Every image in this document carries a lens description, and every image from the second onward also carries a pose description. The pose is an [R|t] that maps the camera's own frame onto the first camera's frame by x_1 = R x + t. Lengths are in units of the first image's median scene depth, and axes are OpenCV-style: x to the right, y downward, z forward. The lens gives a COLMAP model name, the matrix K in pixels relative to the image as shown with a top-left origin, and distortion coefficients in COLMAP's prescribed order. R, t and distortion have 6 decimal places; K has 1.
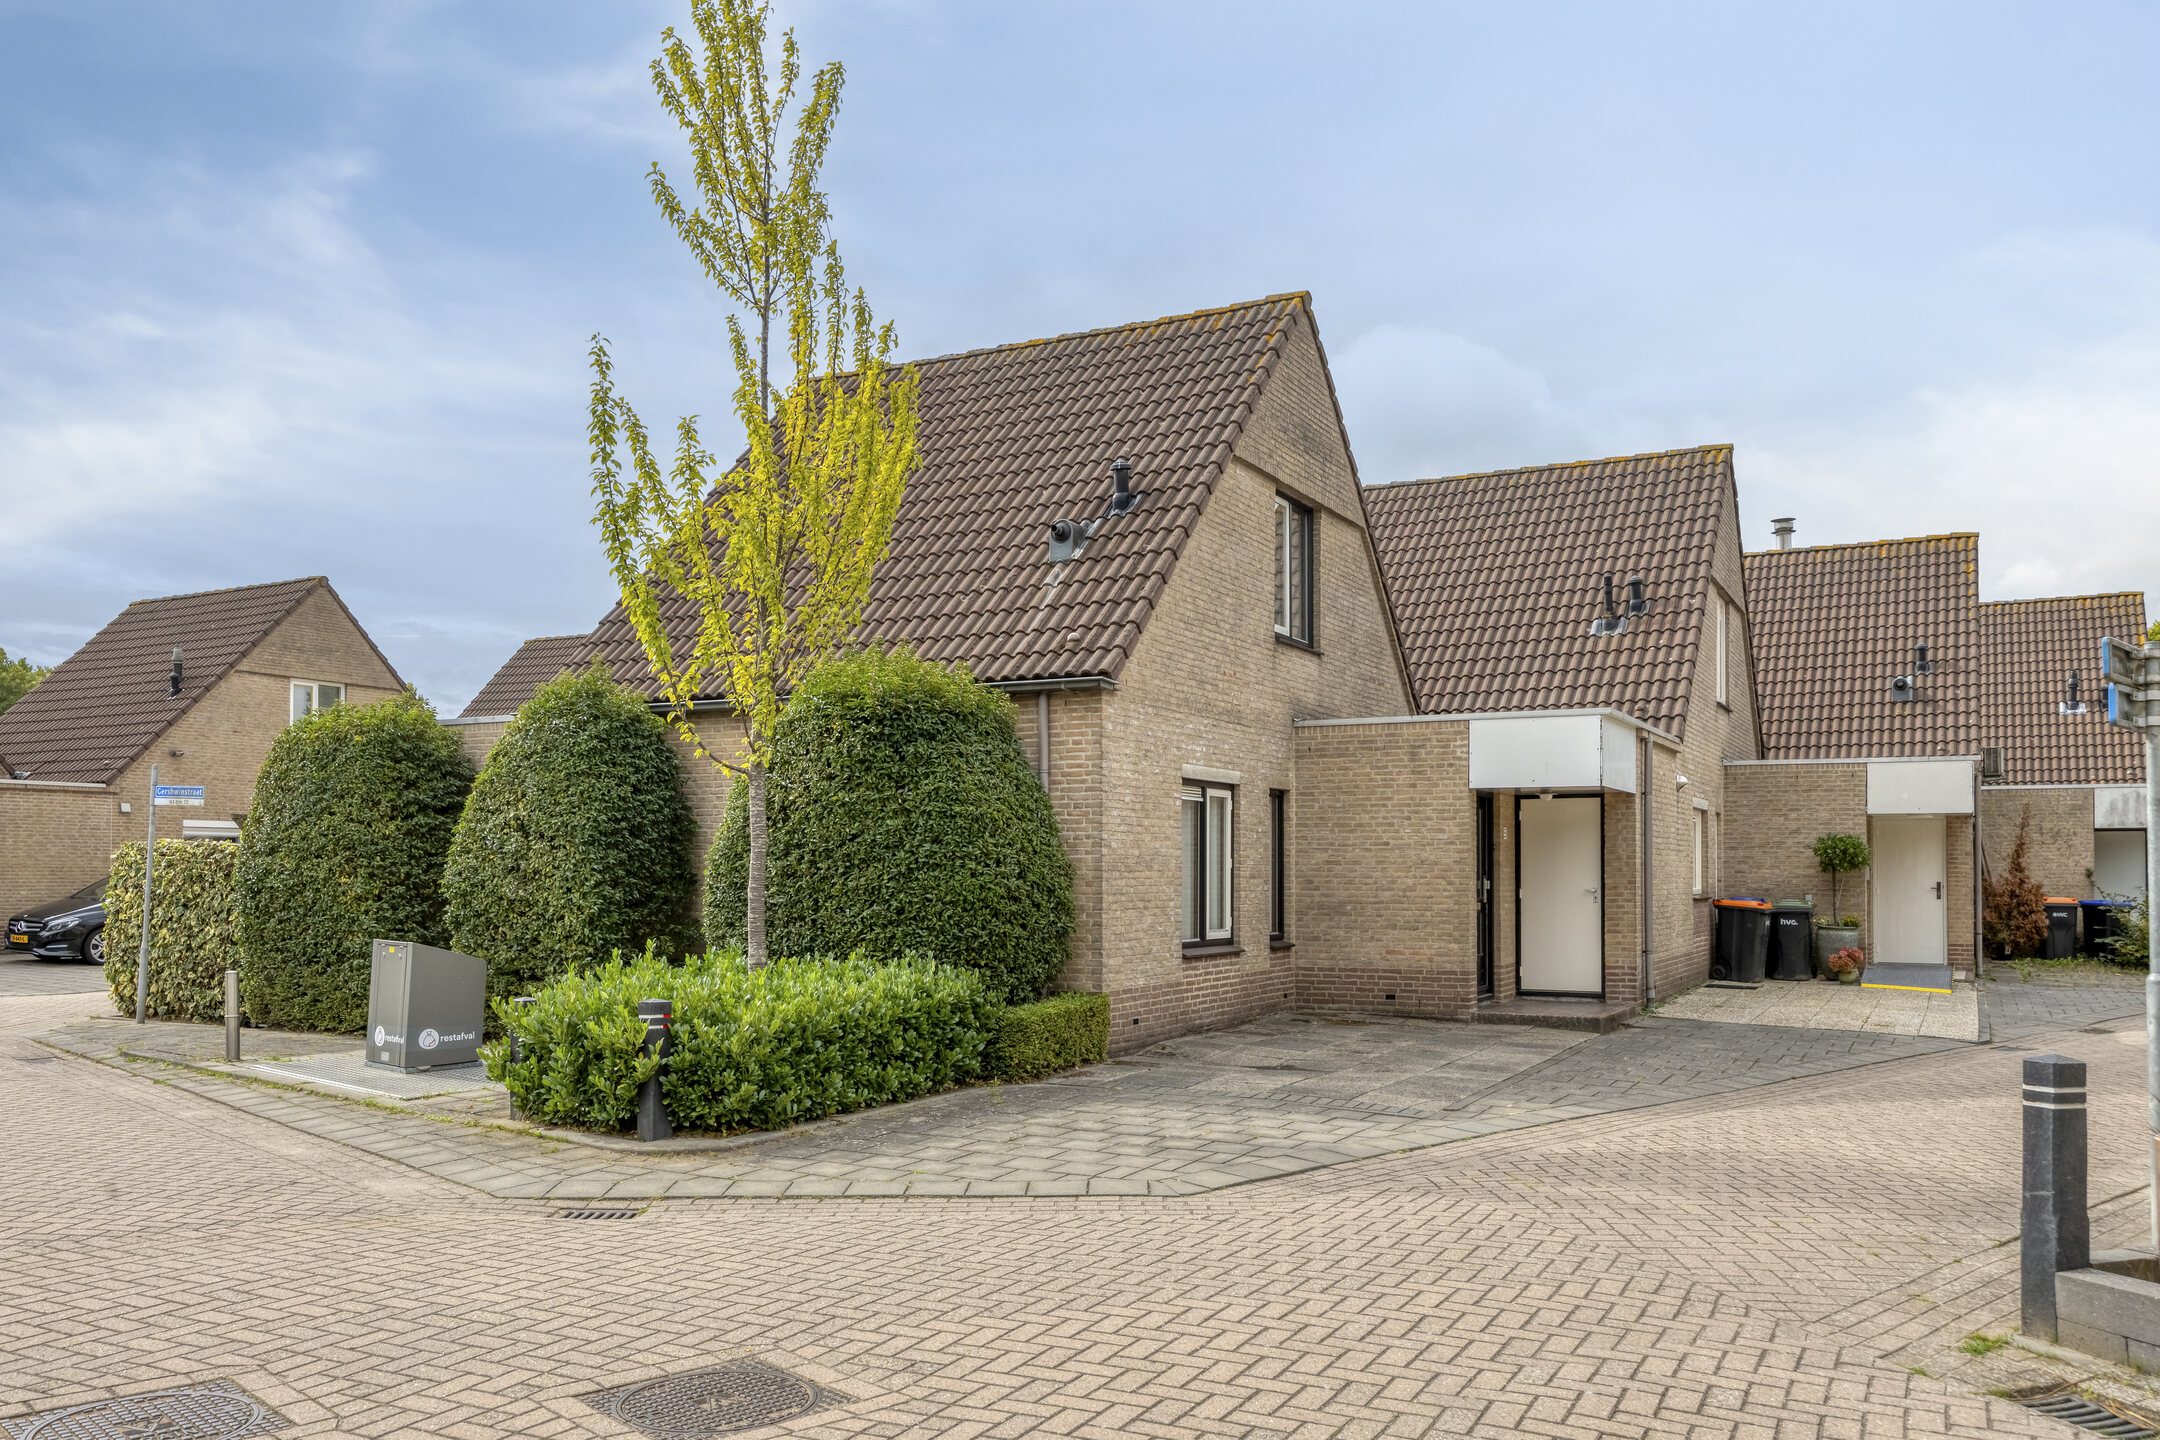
lens RADIAL K [[1654.0, 0, 1078.8], [0, 1654.0, 839.0], [0, 0, 1]] dist [-0.005252, 0.002796]
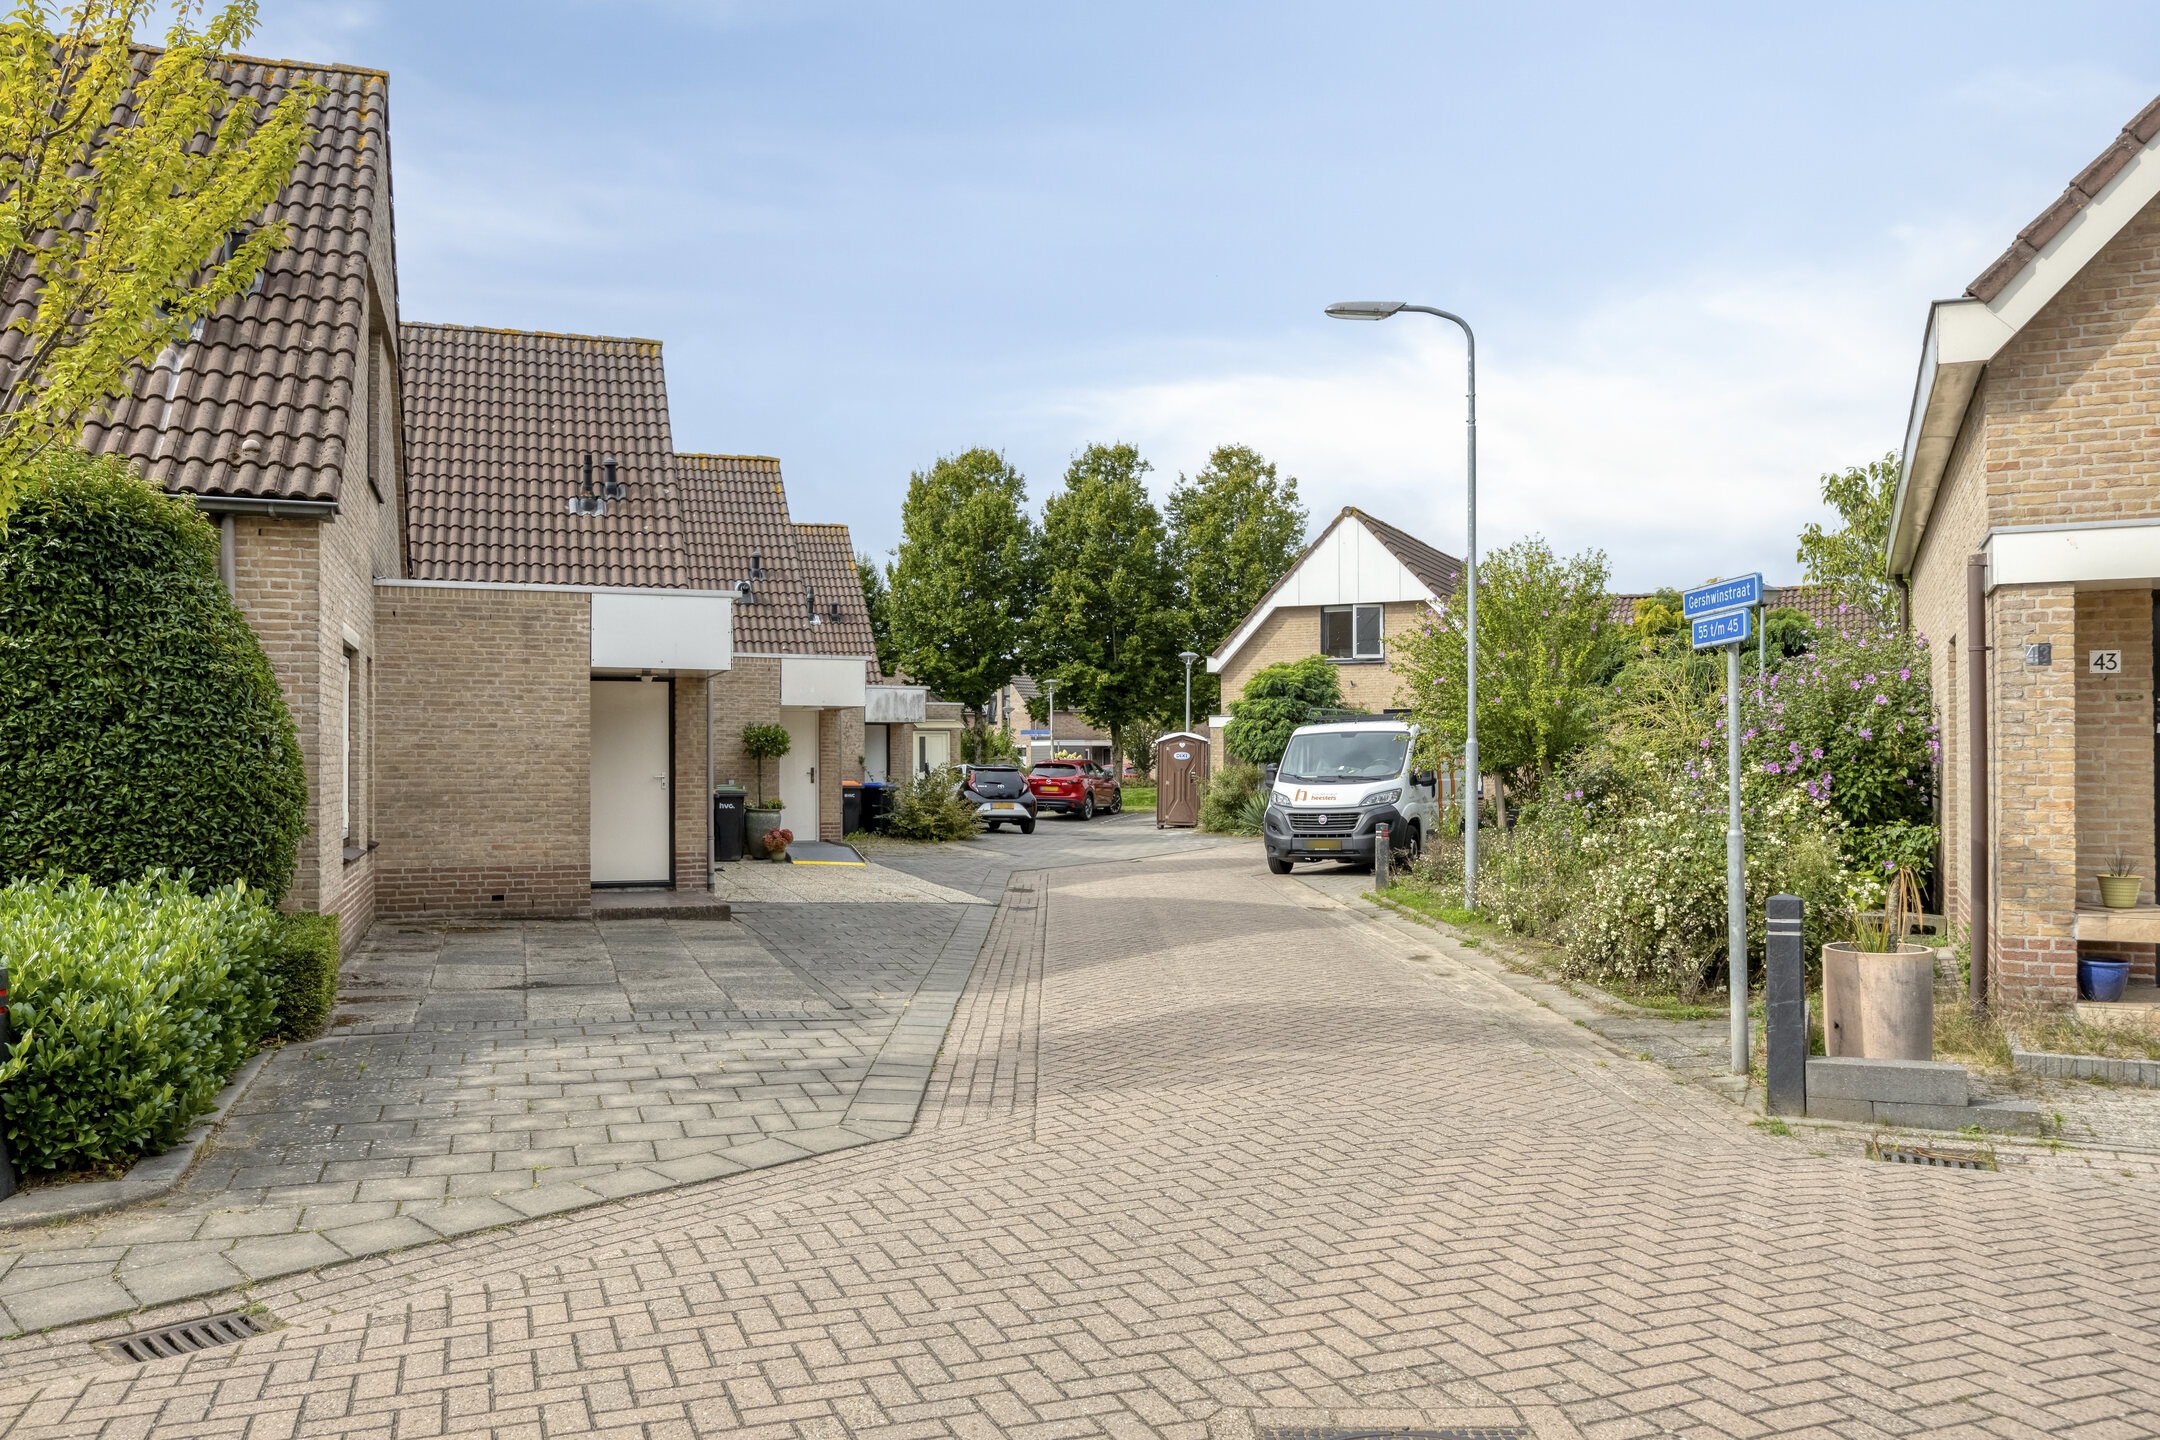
lens RADIAL K [[1614.4, 0, 1079.8], [0, 1614.4, 753.5], [0, 0, 1]] dist [-0.007354, -0.002338]
pose [[0.682667, 0.002265, 0.730726, -0.291837], [-0.013570, 0.999862, 0.009578, 0.006723], [-0.730604, -0.016455, 0.682604, 0.226495]]
